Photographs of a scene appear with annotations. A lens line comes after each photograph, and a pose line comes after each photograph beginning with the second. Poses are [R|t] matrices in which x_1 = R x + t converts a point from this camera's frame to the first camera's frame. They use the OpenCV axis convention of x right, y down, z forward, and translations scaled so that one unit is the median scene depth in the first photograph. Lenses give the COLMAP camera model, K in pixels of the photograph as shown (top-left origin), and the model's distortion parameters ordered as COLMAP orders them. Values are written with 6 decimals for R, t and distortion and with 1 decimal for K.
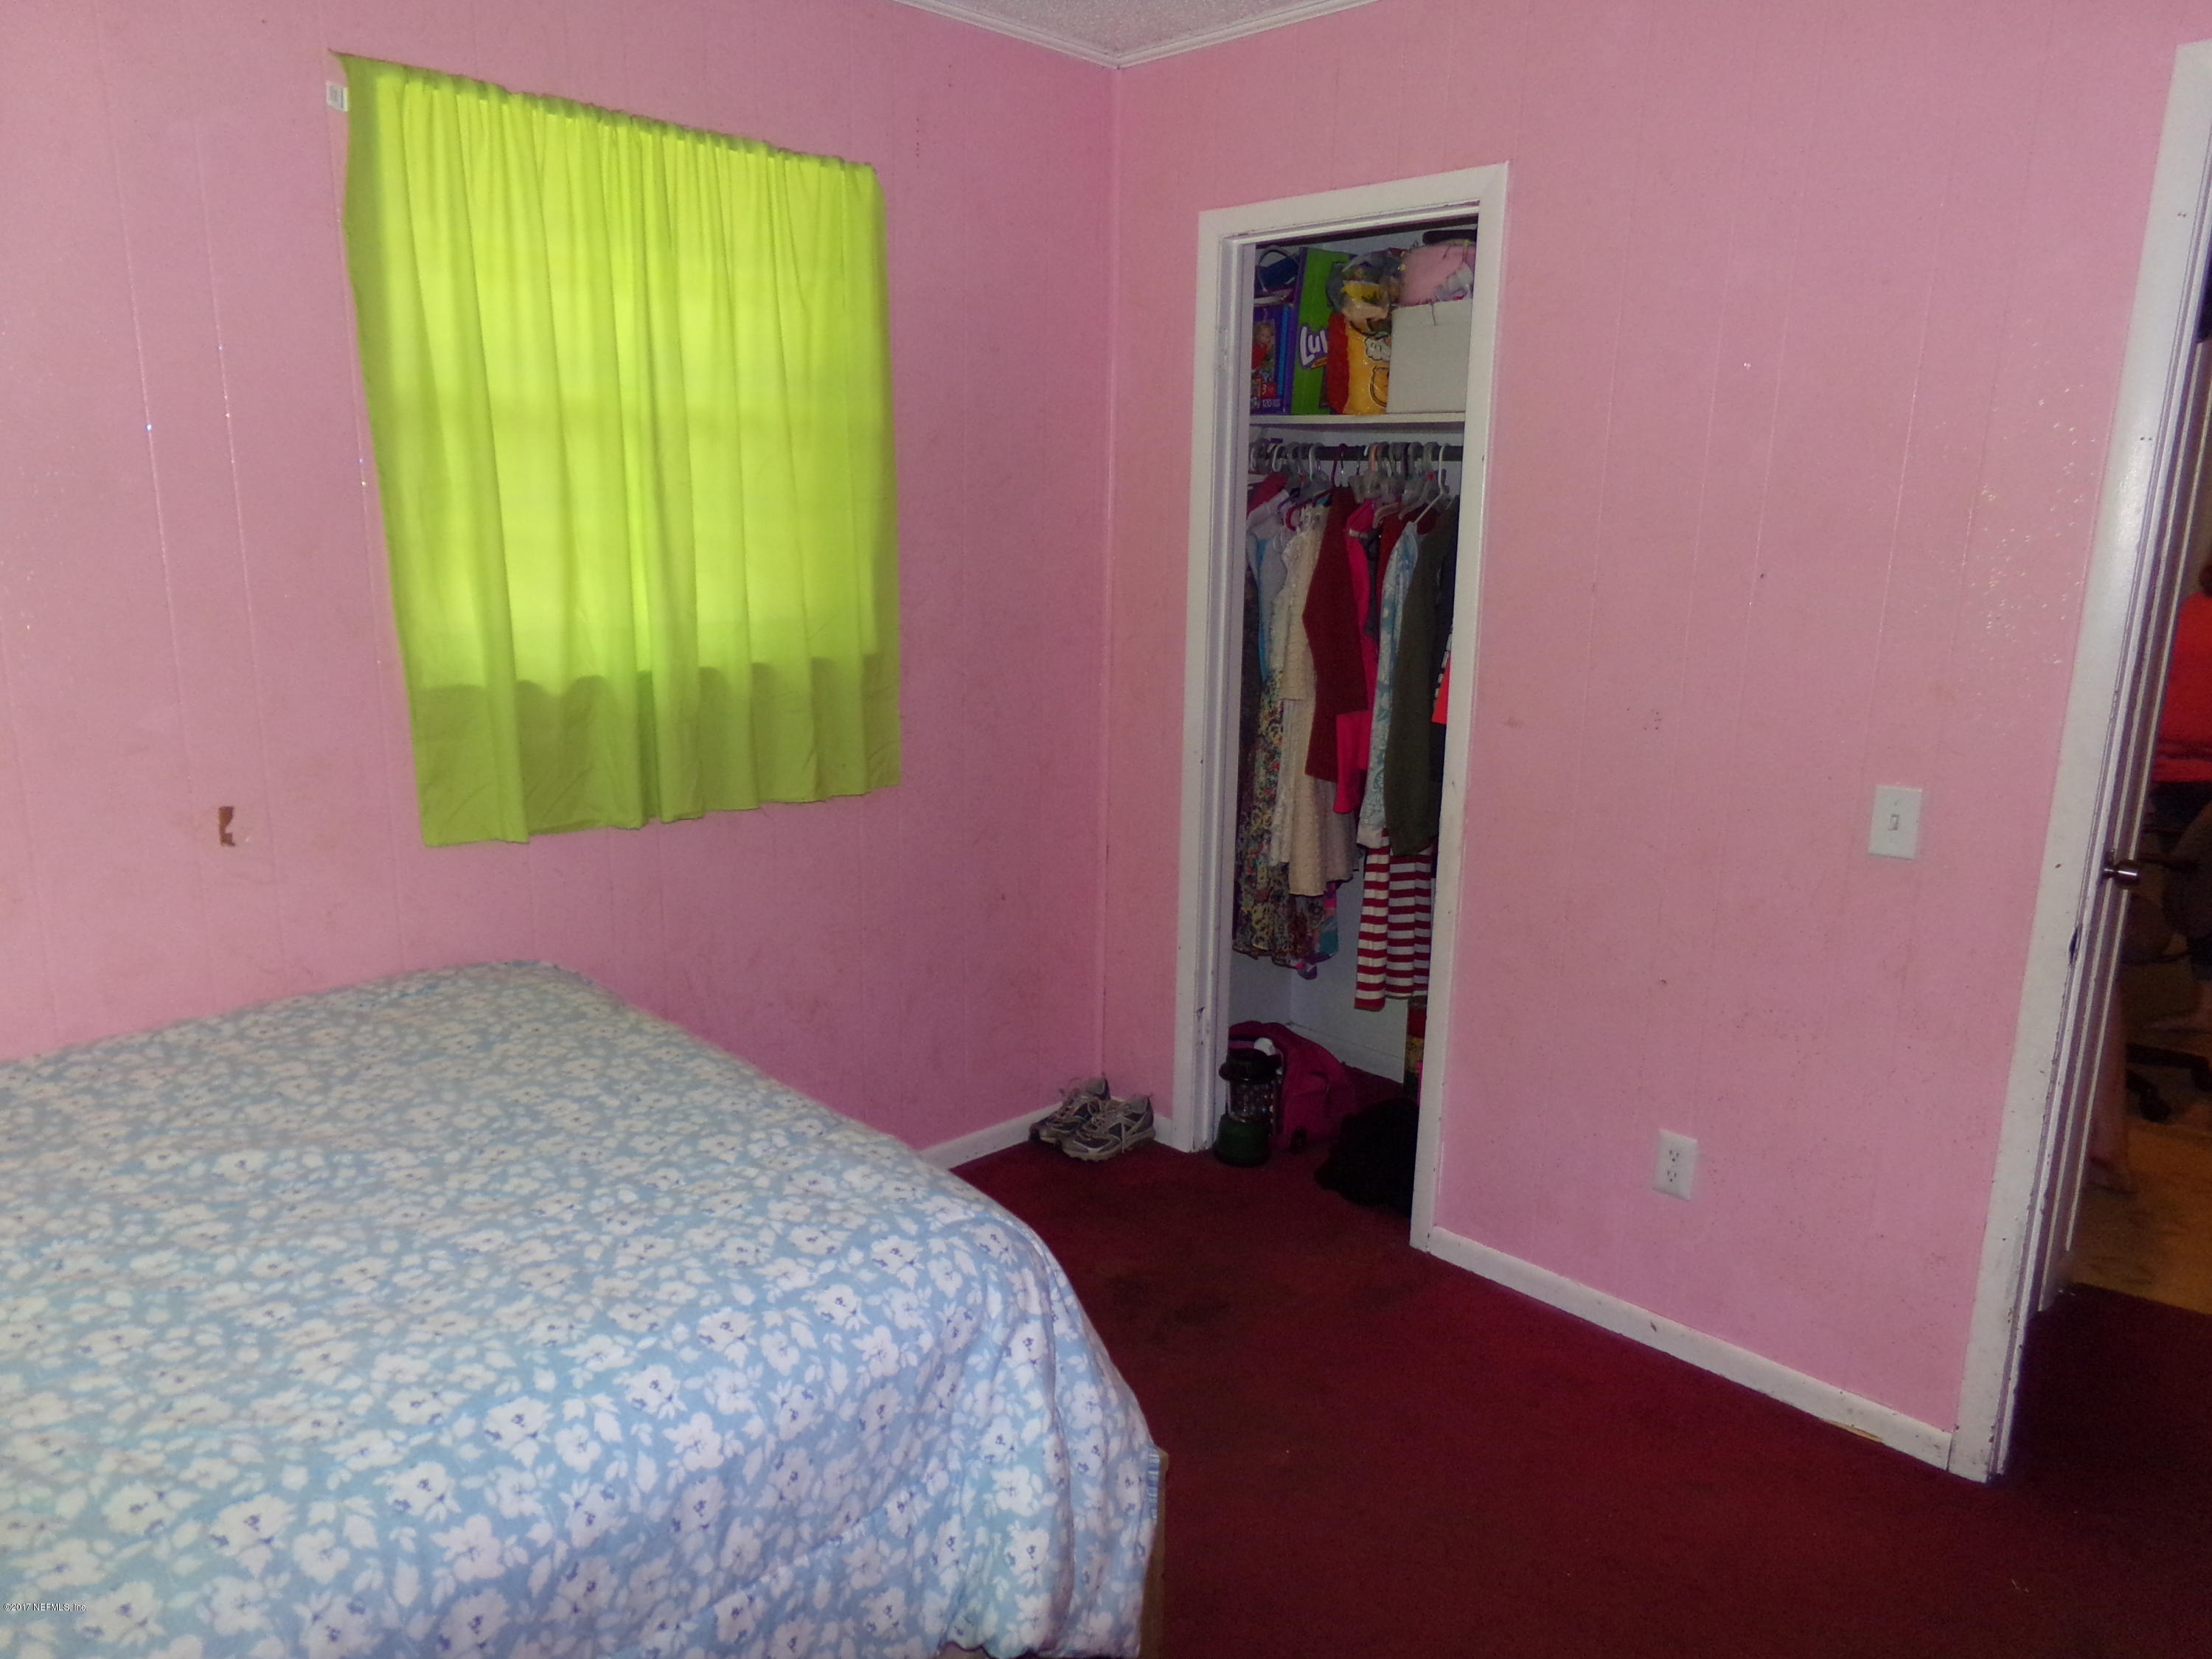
lens RADIAL K [[1529.5, 0, 1100.0], [0, 1529.5, 834.6], [0, 0, 1]] dist [-0.128376, 0.236729]
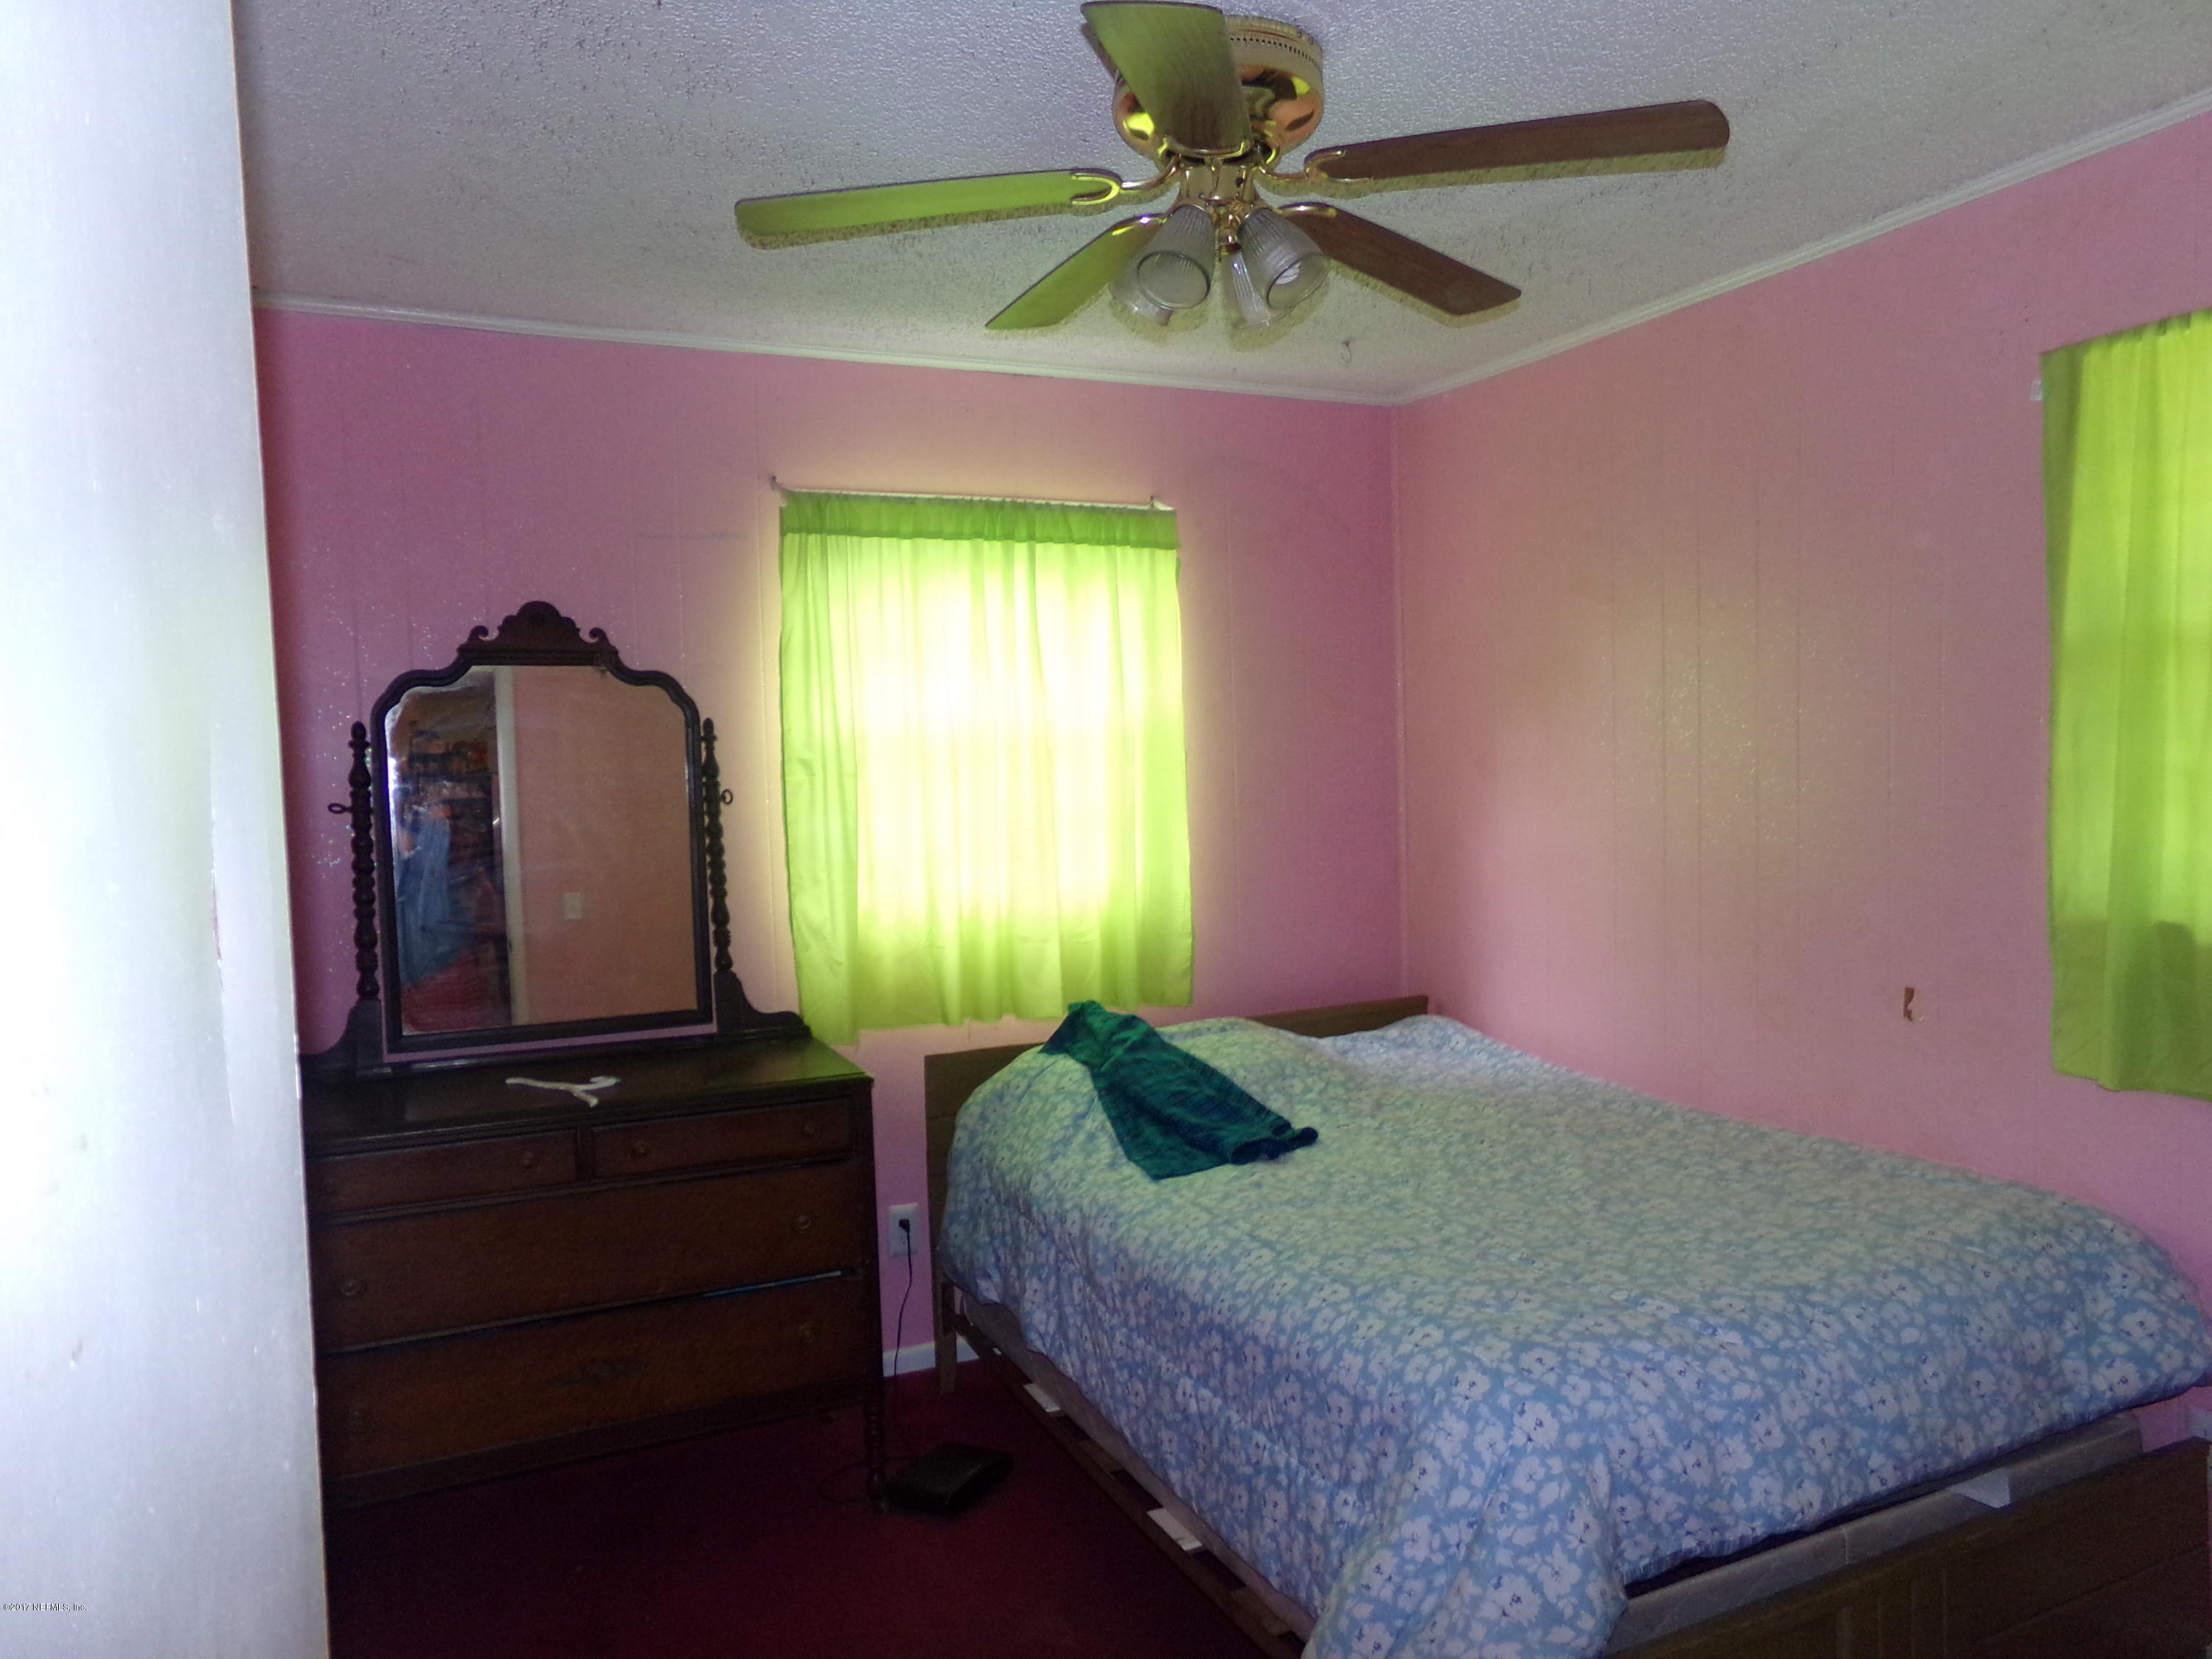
lens RADIAL K [[1529.5, 0, 1100.0], [0, 1529.5, 834.6], [0, 0, 1]] dist [-0.128376, 0.236729]
pose [[-0.314938, 0.043429, -0.948118, 1.014994], [-0.190980, 0.975620, 0.108127, -0.190846], [0.929699, 0.215125, -0.298966, 0.950942]]
